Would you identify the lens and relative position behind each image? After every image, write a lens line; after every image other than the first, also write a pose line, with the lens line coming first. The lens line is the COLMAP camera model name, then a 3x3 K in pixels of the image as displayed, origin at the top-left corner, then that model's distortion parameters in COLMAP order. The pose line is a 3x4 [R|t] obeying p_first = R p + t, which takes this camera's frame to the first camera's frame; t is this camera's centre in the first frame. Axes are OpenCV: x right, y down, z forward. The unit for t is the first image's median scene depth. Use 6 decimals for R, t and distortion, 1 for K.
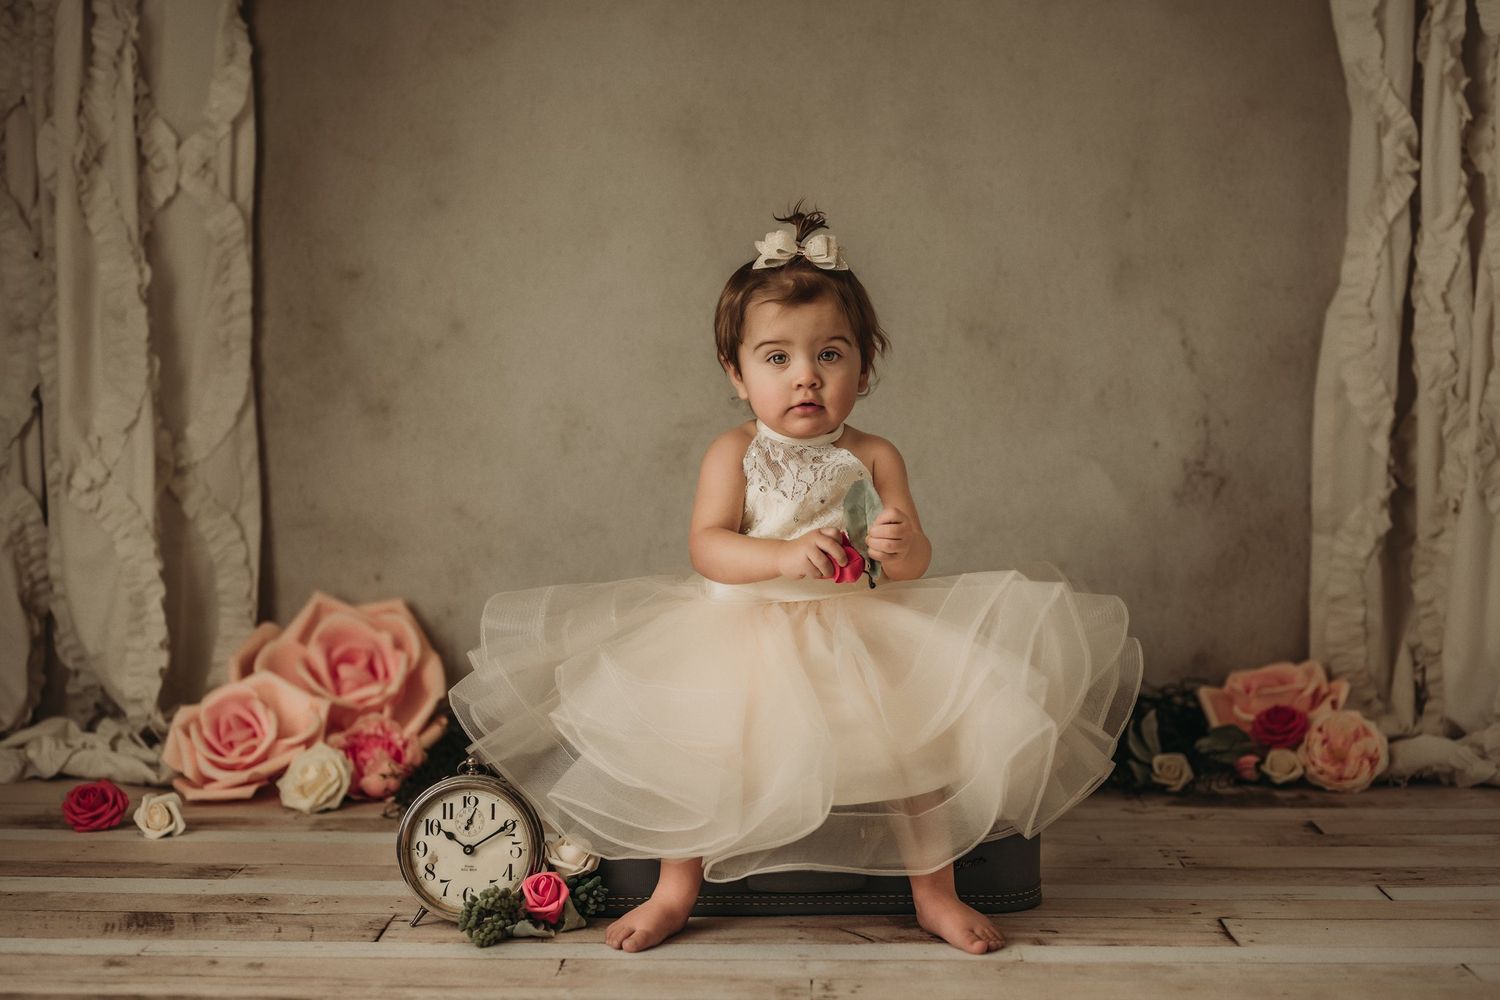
lens RADIAL K [[1920.7, 0, 772.4], [0, 1920.7, 484.4], [0, 0, 1]] dist [0.000208, 0.000000]
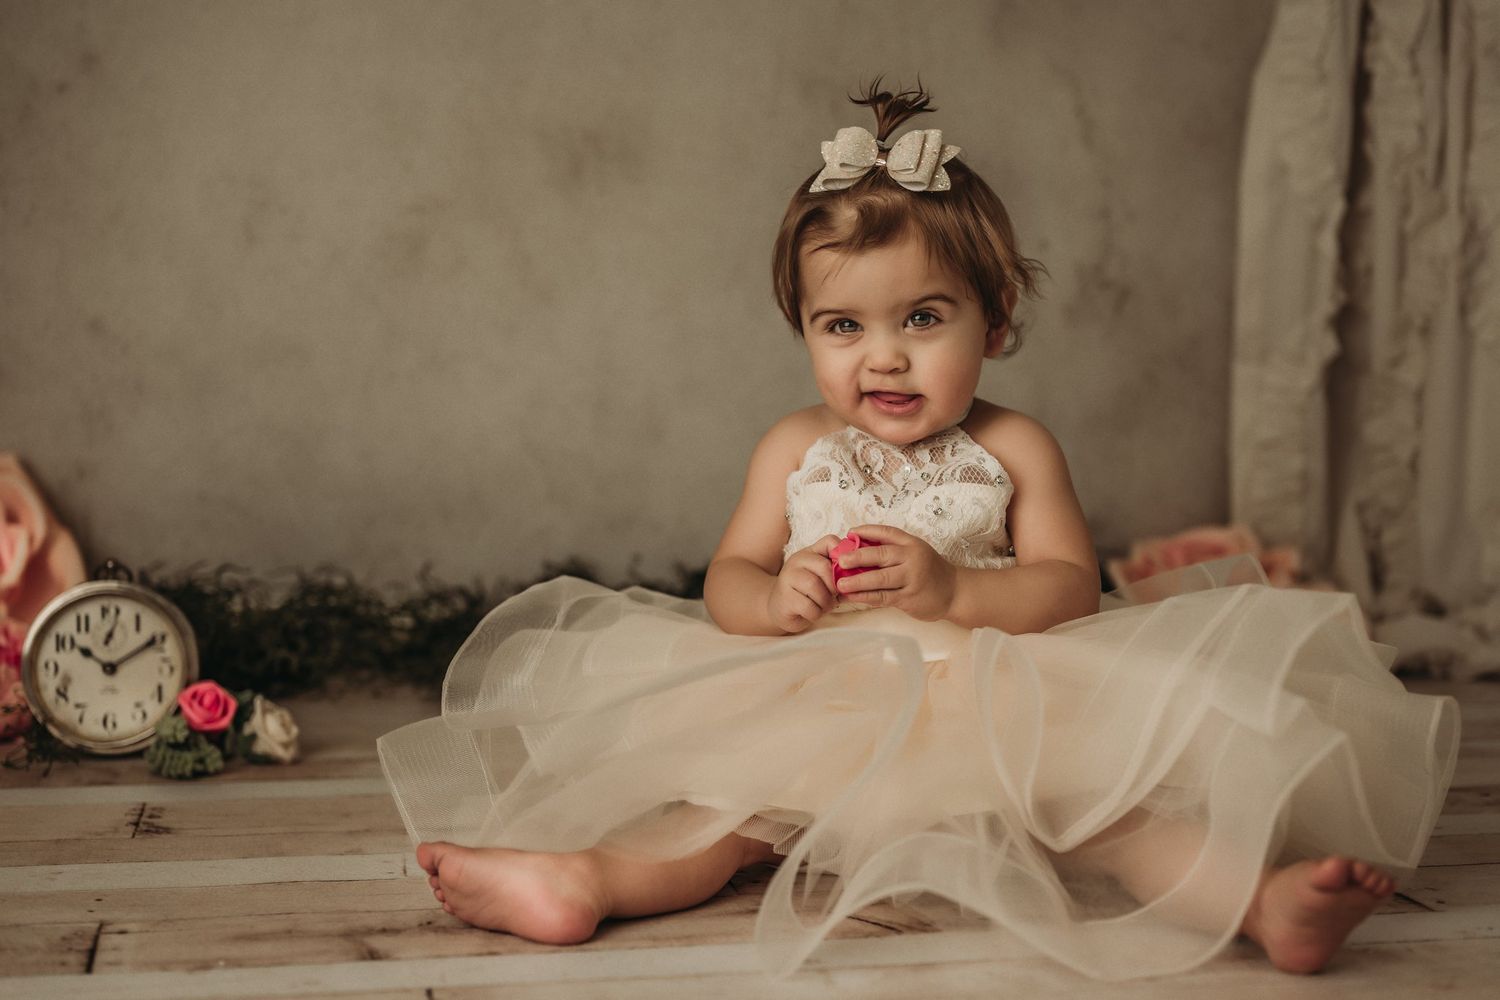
lens RADIAL K [[2048.0, 0, 690.5], [0, 2048.0, 477.3], [0, 0, 1]] dist [-0.006663, 0.000000]
pose [[0.982351, -0.007899, 0.186880, -0.093079], [0.000190, 0.999149, 0.041237, 0.039229], [-0.187046, -0.040474, 0.981517, 0.232968]]
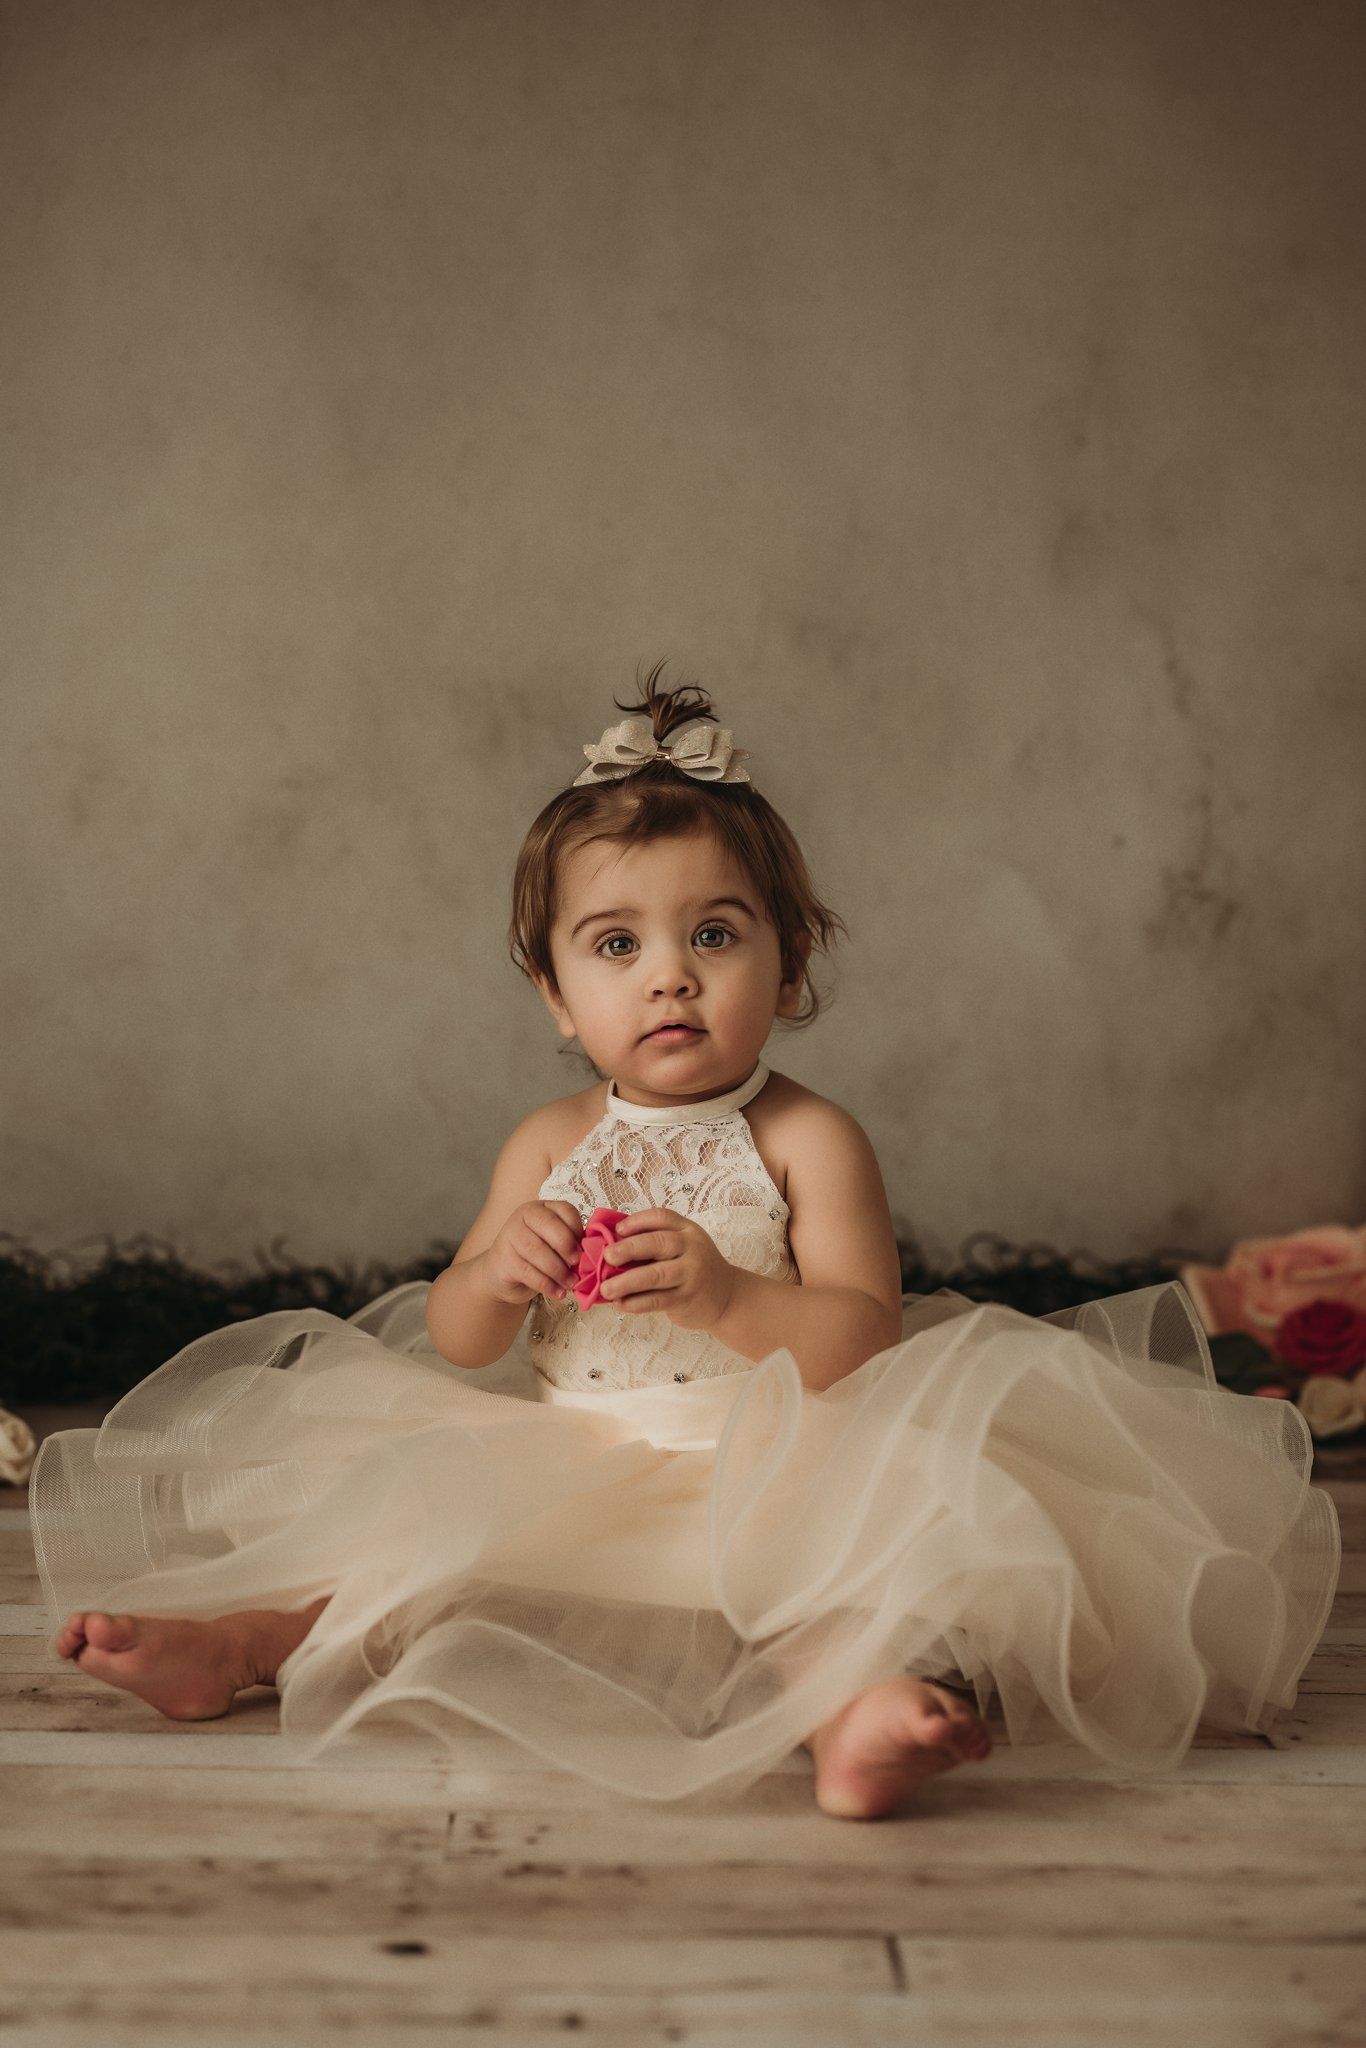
lens RADIAL K [[2951.8, 0, 686.7], [0, 2951.8, 941.7], [0, 0, 1]] dist [0.007590, 0.000000]
pose [[0.997631, 0.026941, 0.063290, 0.016401], [-0.026643, 0.999630, -0.005550, 0.017989], [-0.063416, 0.003851, 0.997980, 0.131243]]
